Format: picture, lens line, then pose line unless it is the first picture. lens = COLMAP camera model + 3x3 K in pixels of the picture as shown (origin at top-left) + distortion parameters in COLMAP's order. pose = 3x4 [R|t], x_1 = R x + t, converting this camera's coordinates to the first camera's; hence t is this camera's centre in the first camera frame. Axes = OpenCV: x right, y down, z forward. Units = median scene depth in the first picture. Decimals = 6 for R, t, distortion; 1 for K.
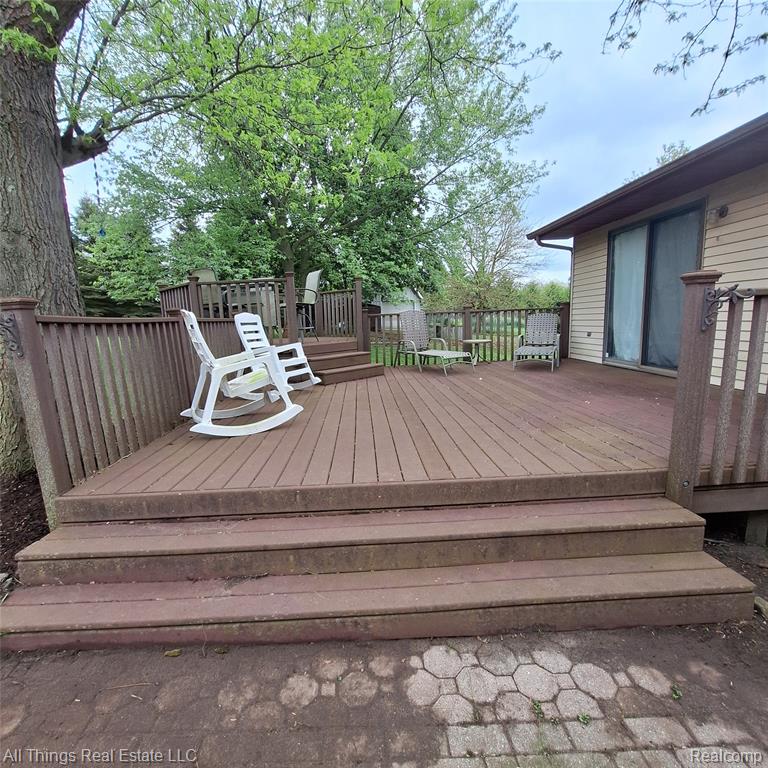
lens RADIAL K [[413.9, 0, 372.8], [0, 413.9, 381.8], [0, 0, 1]] dist [-0.006172, 0.000299]
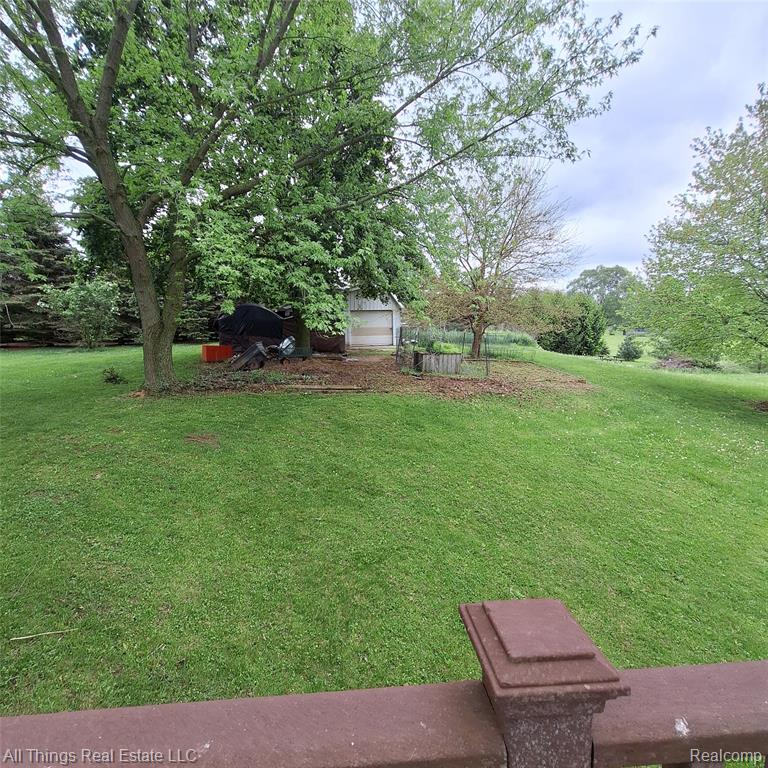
lens RADIAL K [[413.9, 0, 372.8], [0, 413.9, 381.8], [0, 0, 1]] dist [-0.006172, 0.000299]
pose [[0.999774, 0.009841, 0.018846, 0.113648], [-0.009629, 0.999890, -0.011321, -0.122509], [-0.018955, 0.011137, 0.999758, 0.527573]]
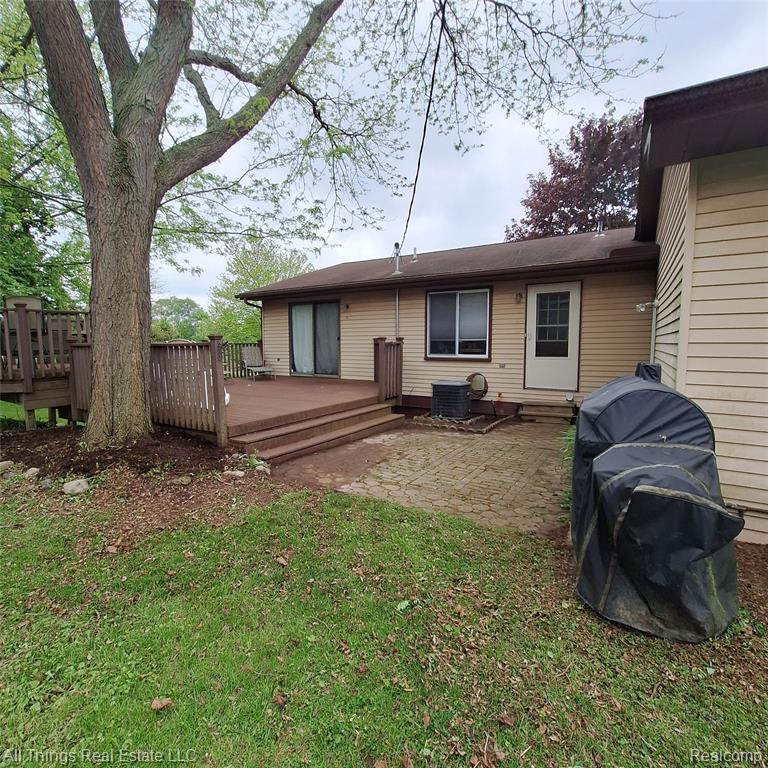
lens RADIAL K [[413.9, 0, 372.8], [0, 413.9, 381.8], [0, 0, 1]] dist [-0.006172, 0.000299]
pose [[0.572465, -0.039489, 0.818977, -0.337131], [0.103321, 0.994352, -0.024276, 0.029729], [-0.813393, 0.098515, 0.573312, -0.144234]]
